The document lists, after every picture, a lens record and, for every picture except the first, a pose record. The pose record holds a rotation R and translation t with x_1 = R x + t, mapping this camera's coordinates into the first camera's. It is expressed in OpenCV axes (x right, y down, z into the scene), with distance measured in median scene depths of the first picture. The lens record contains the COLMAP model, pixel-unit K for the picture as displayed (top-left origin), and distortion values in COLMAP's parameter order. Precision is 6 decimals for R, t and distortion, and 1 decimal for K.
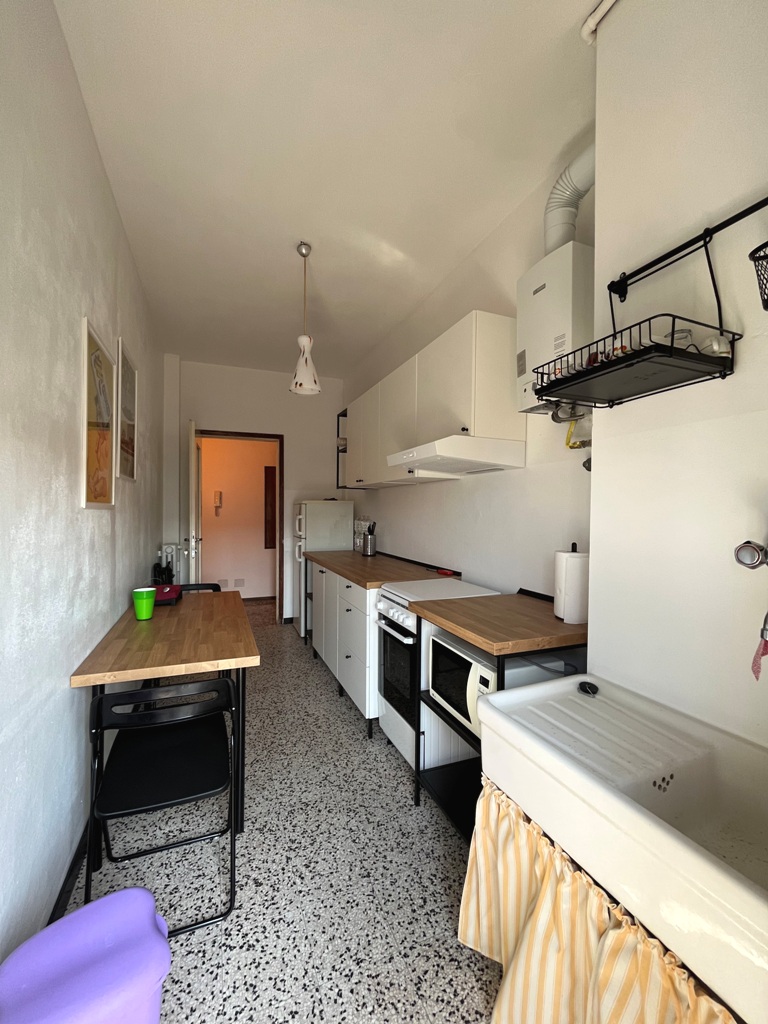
lens RADIAL K [[419.7, 0, 382.4], [0, 419.7, 511.4], [0, 0, 1]] dist [-0.002559, -0.000134]
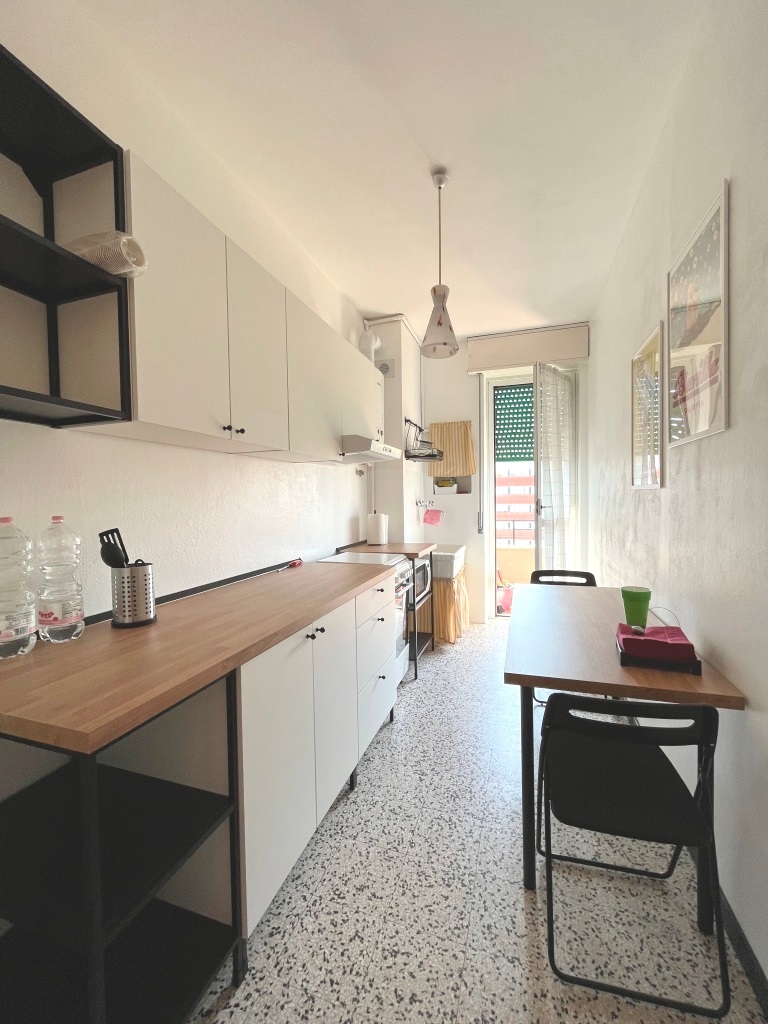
lens RADIAL K [[419.7, 0, 382.4], [0, 419.7, 511.4], [0, 0, 1]] dist [-0.002559, -0.000134]
pose [[-0.759508, -0.012949, 0.650369, -0.594336], [0.012852, 0.999308, 0.034906, 0.003199], [-0.650371, 0.034870, -0.758816, 1.587968]]
